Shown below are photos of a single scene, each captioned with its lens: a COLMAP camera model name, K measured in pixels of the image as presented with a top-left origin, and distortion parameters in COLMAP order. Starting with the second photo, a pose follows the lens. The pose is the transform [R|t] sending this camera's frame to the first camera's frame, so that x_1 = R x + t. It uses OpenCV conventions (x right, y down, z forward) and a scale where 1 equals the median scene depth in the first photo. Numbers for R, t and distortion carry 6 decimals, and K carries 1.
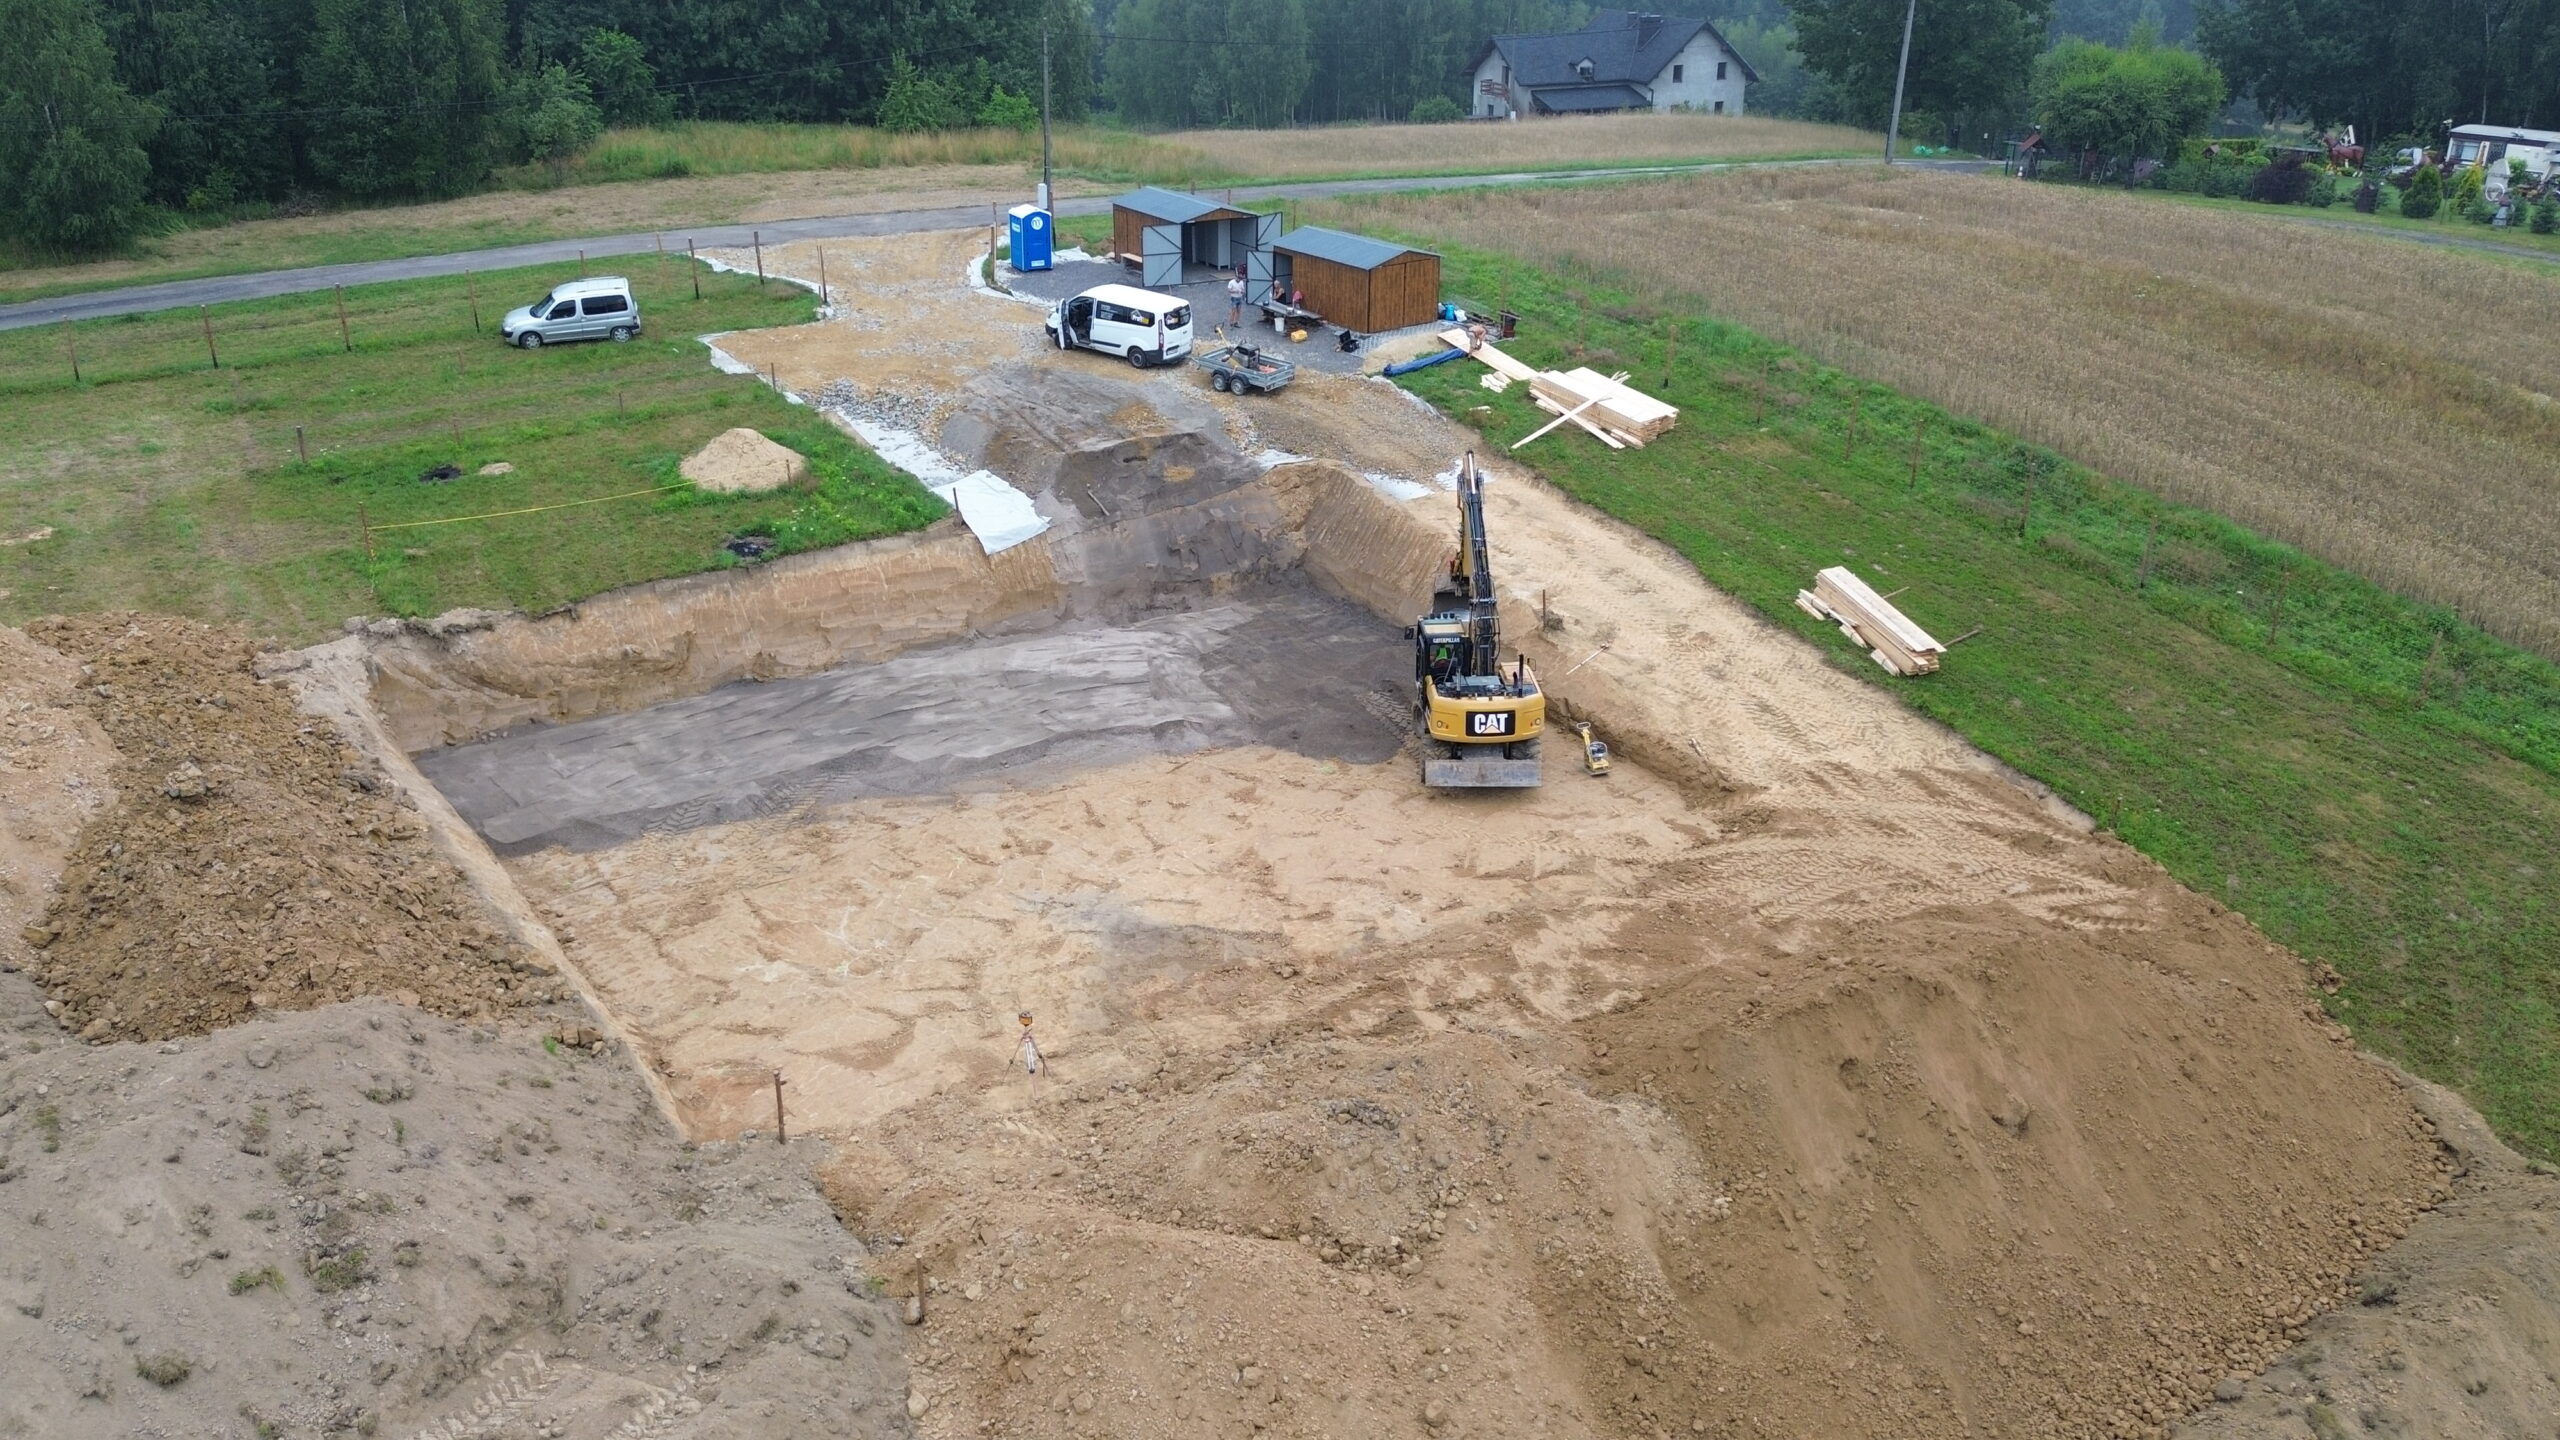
lens RADIAL K [[1906.5, 0, 1256.0], [0, 1906.5, 729.5], [0, 0, 1]] dist [0.071240, -0.092951]
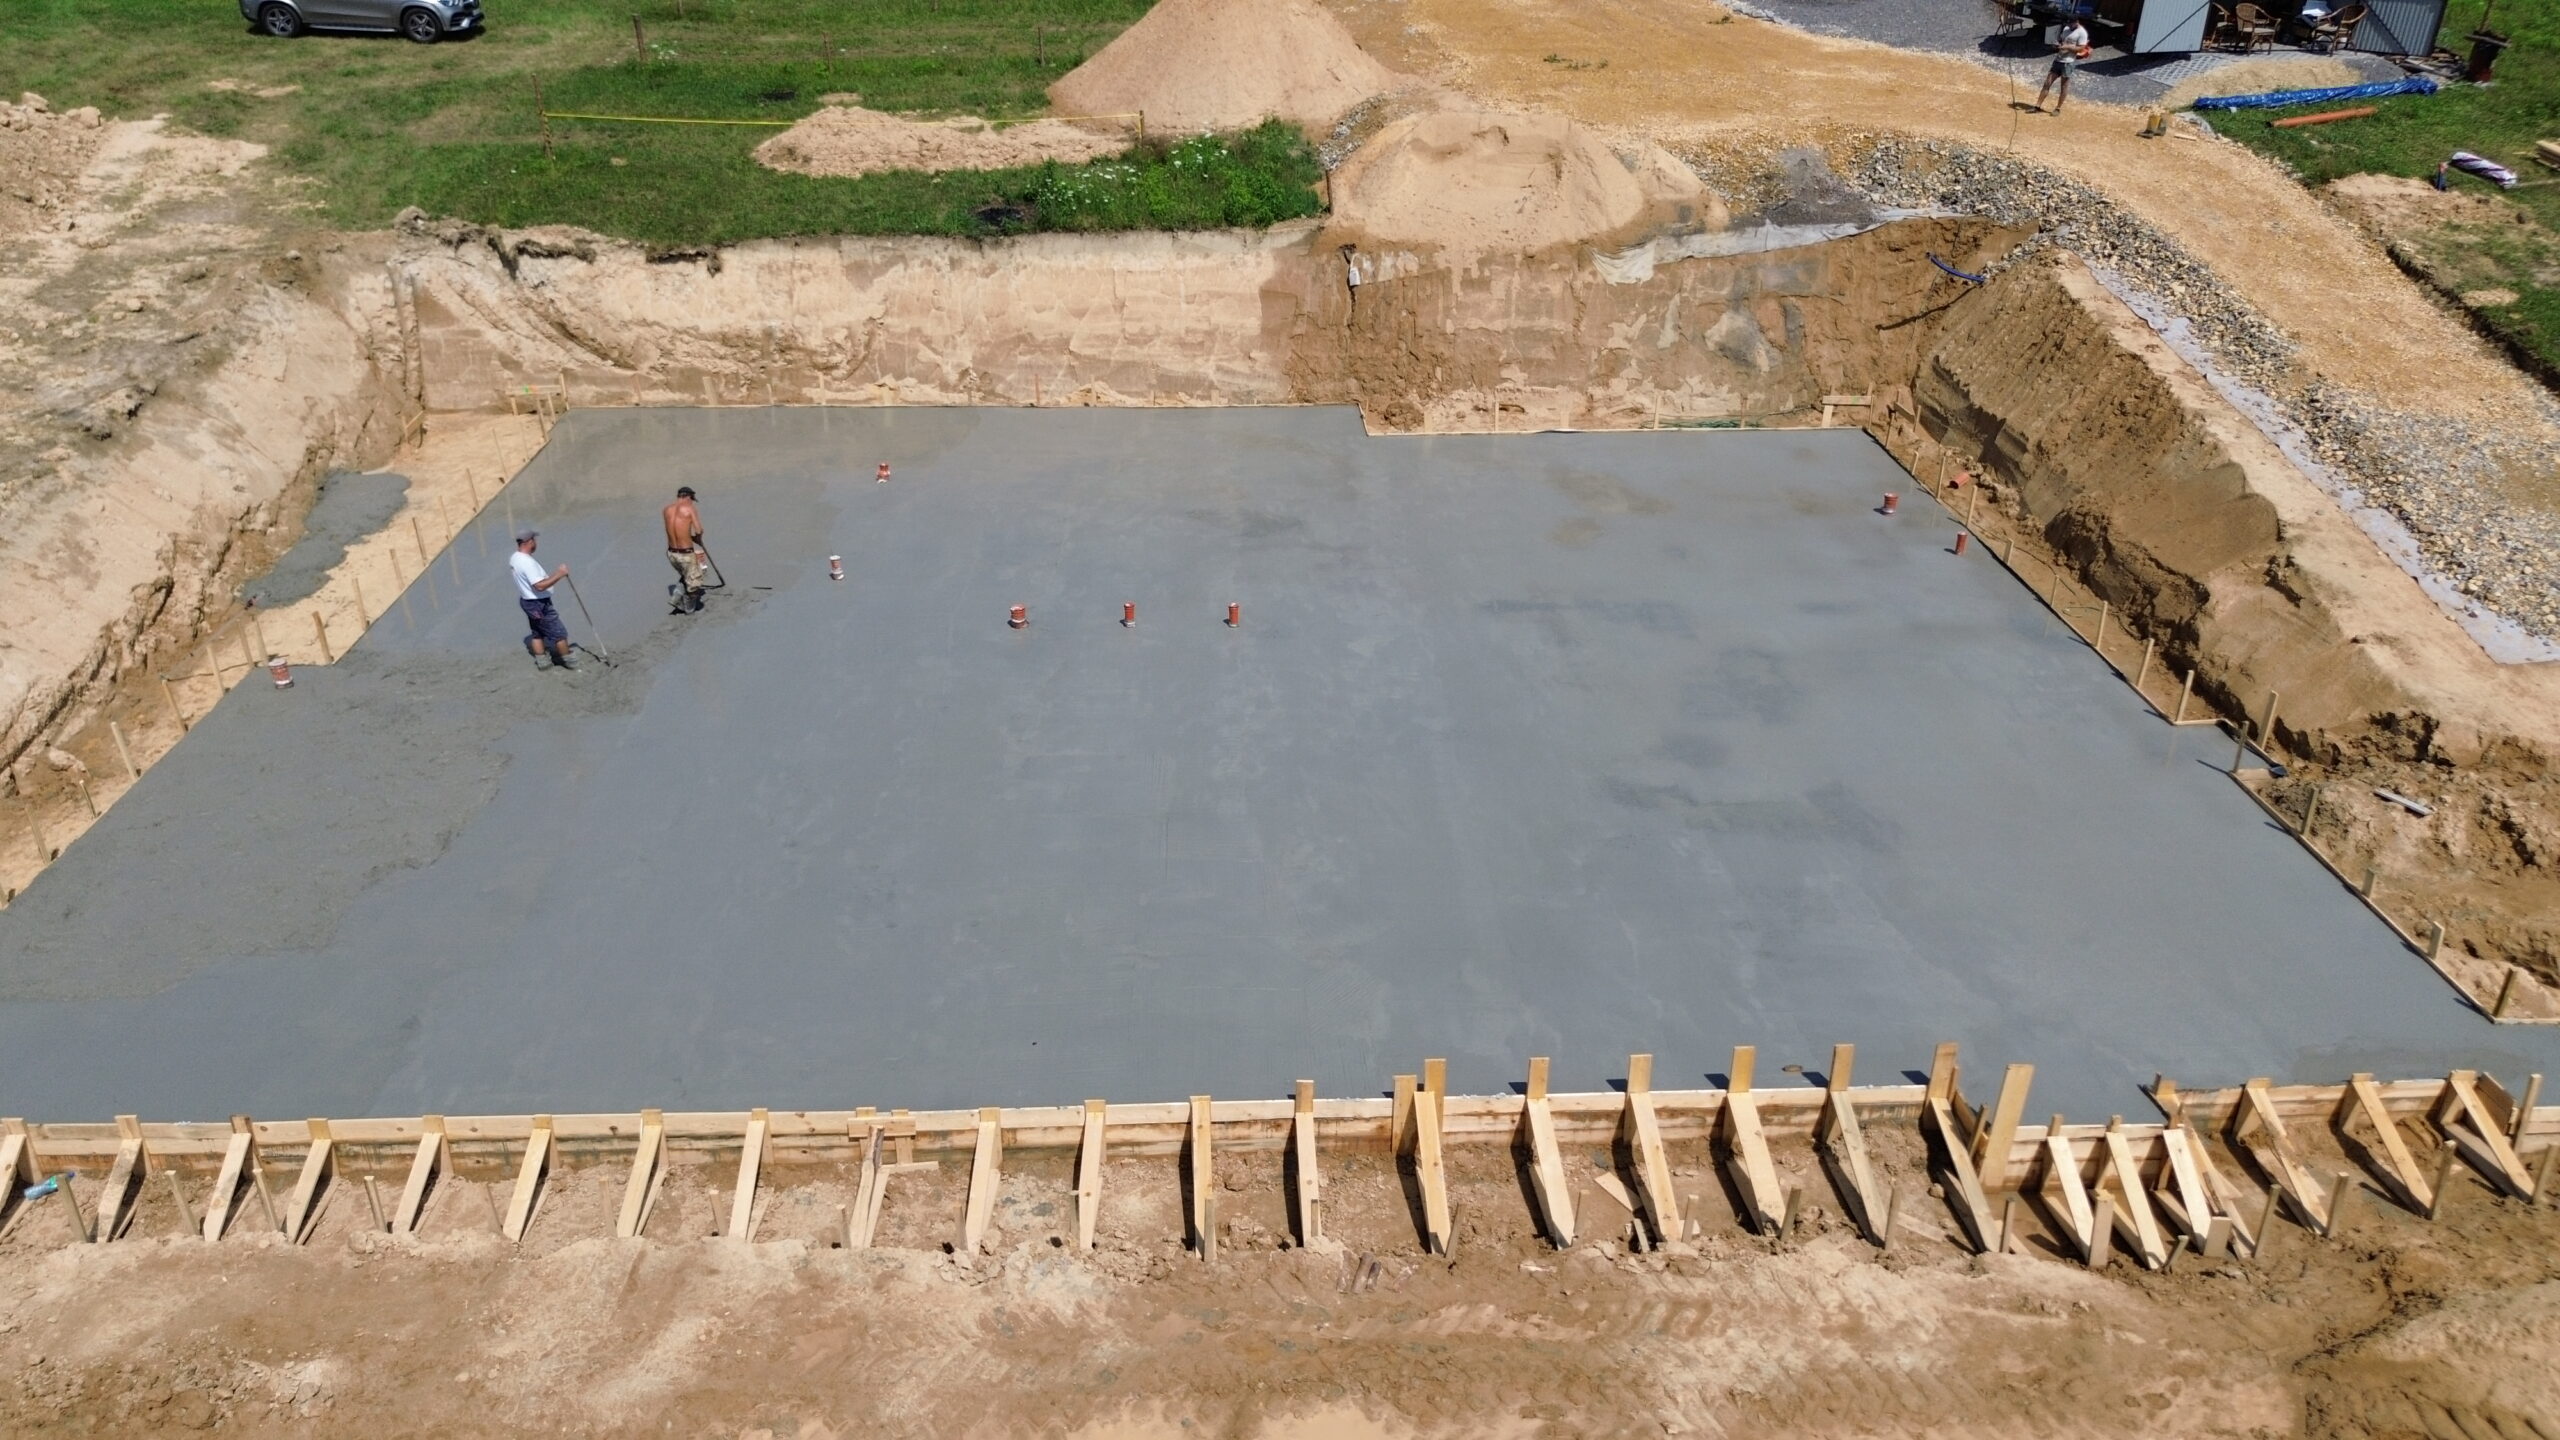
lens RADIAL K [[1906.5, 0, 1256.0], [0, 1906.5, 729.5], [0, 0, 1]] dist [0.071240, -0.092951]
pose [[0.859710, 0.234899, -0.453565, 0.129505], [-0.213597, 0.971943, 0.098500, -0.005912], [0.463977, 0.012198, 0.885763, 0.402321]]
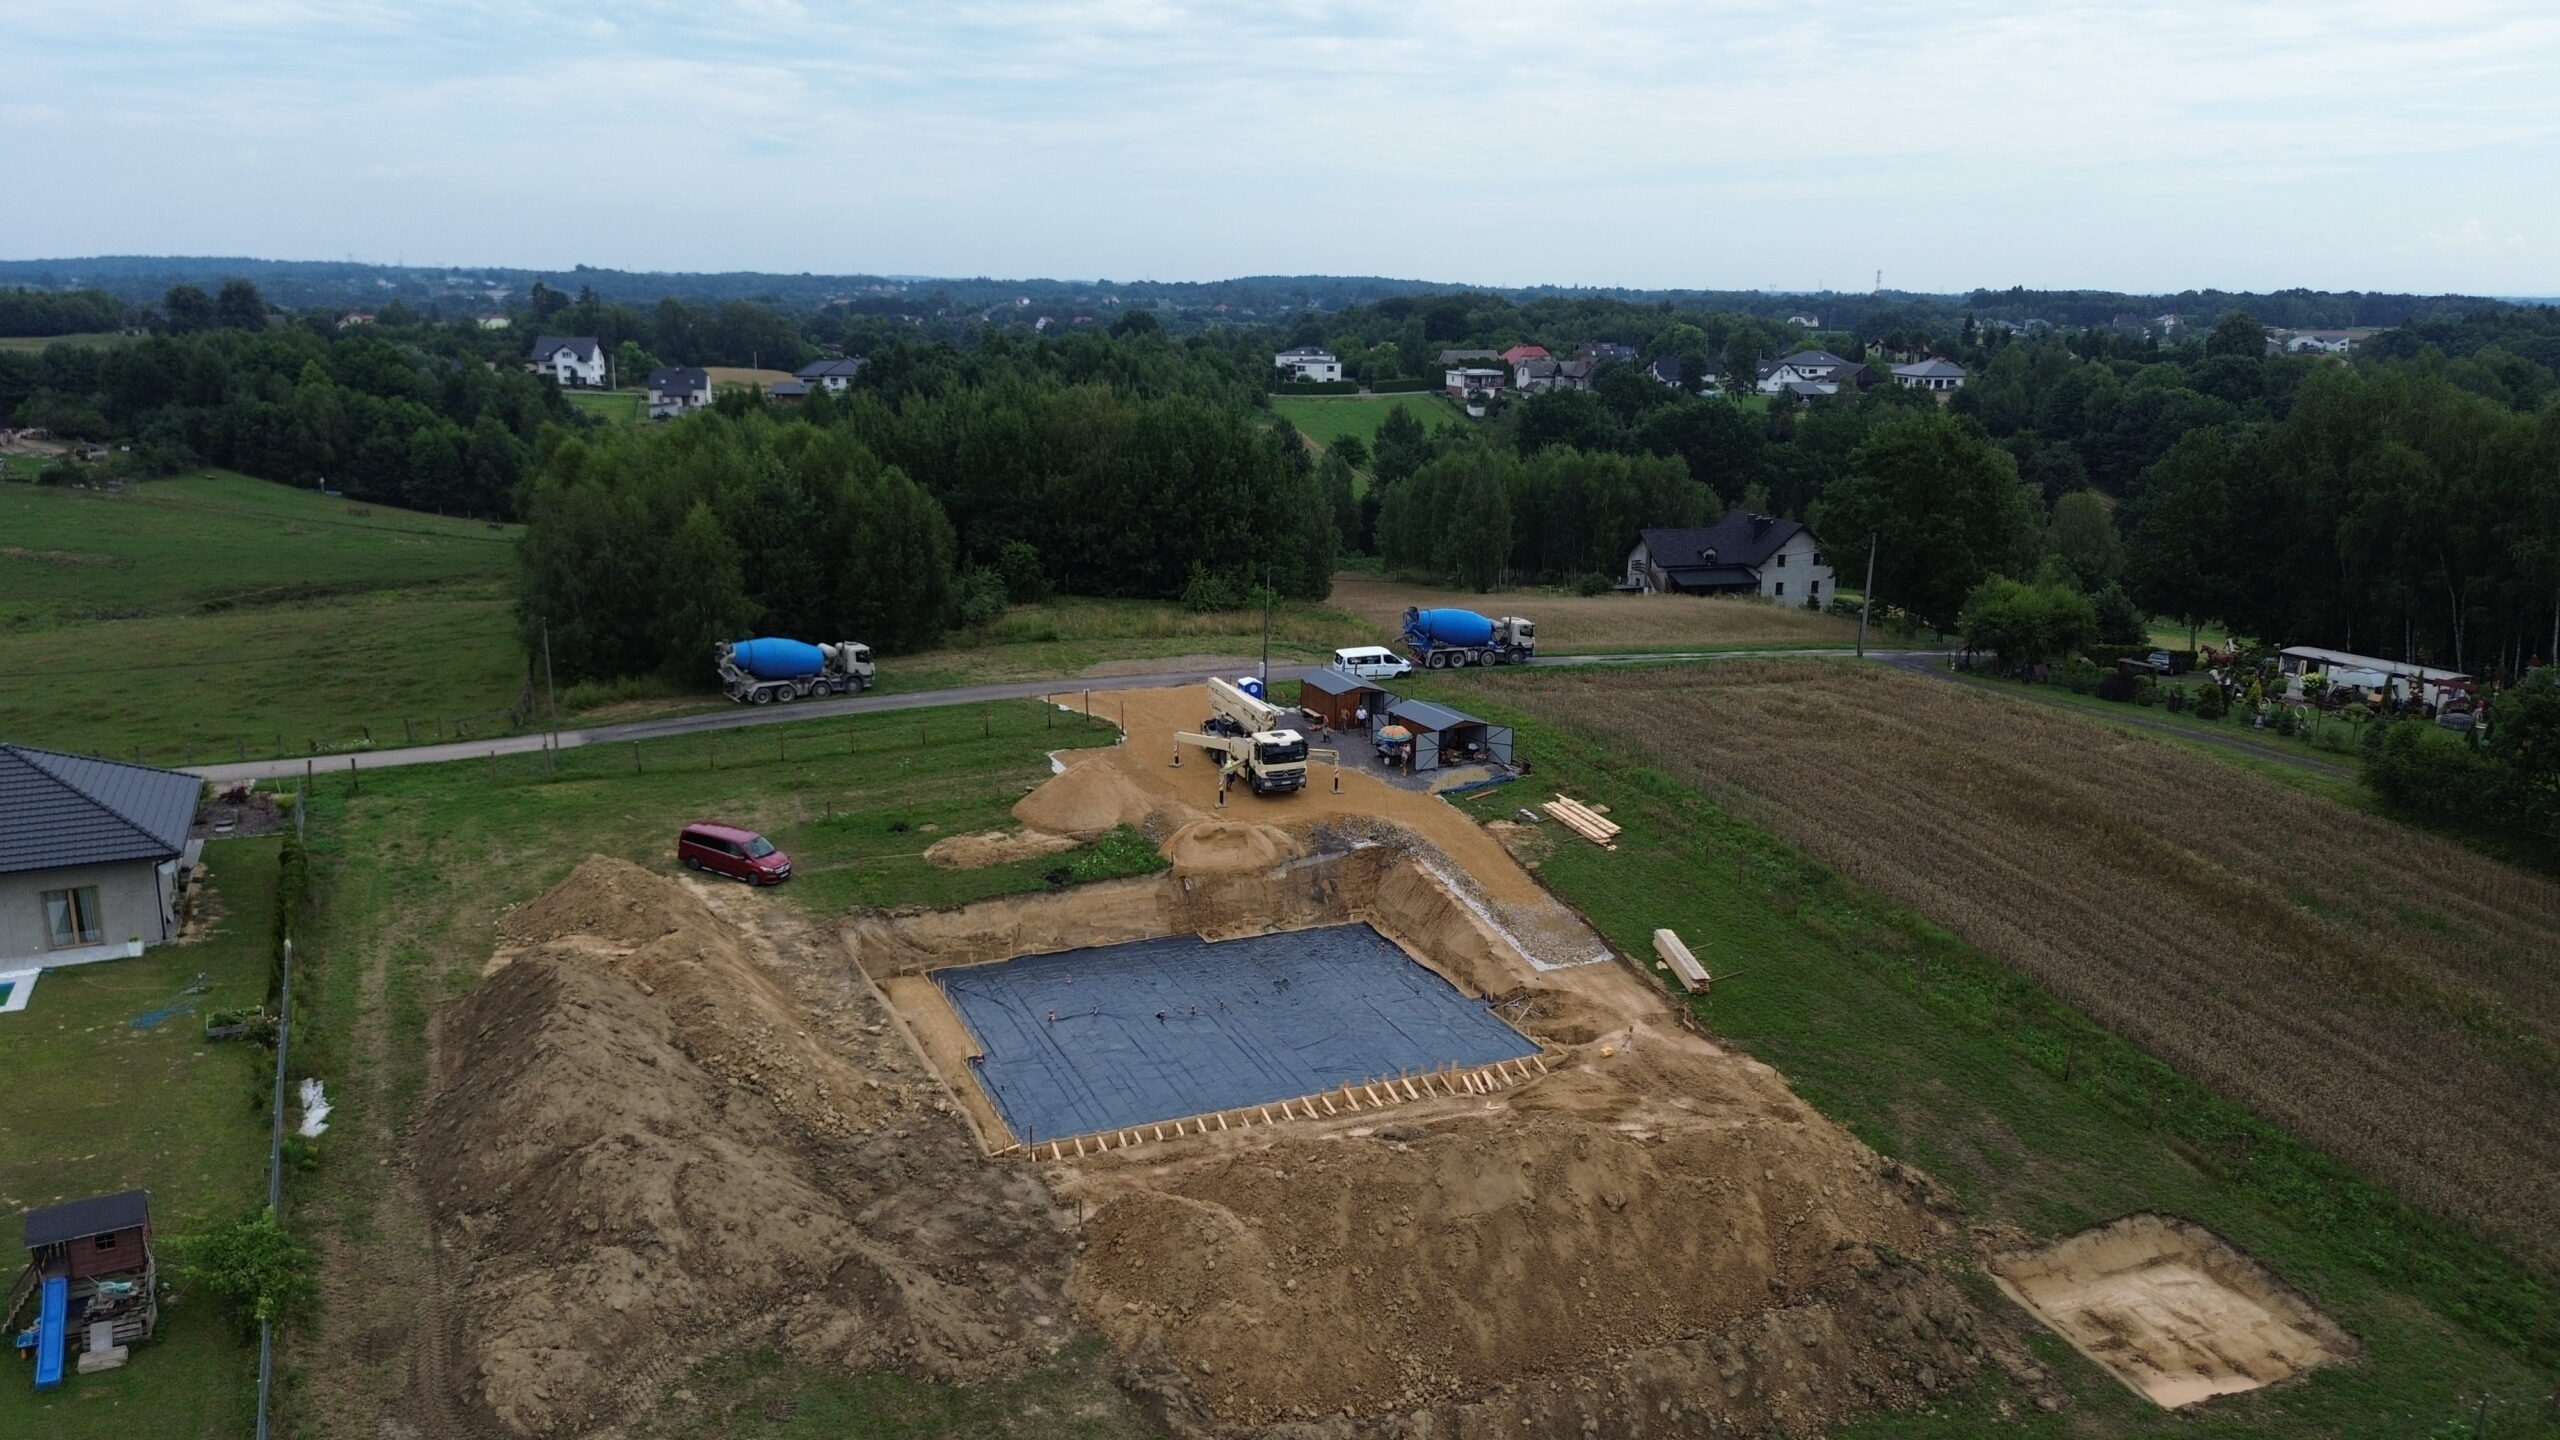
lens RADIAL K [[1813.0, 0, 1280.0], [0, 1813.0, 720.0], [0, 0, 1]] dist [0.062925, -0.045900]
pose [[0.985407, 0.044104, -0.164399, 0.185580], [-0.073315, 0.981637, -0.176105, 0.037086], [0.153613, 0.185589, 0.970546, -0.561280]]
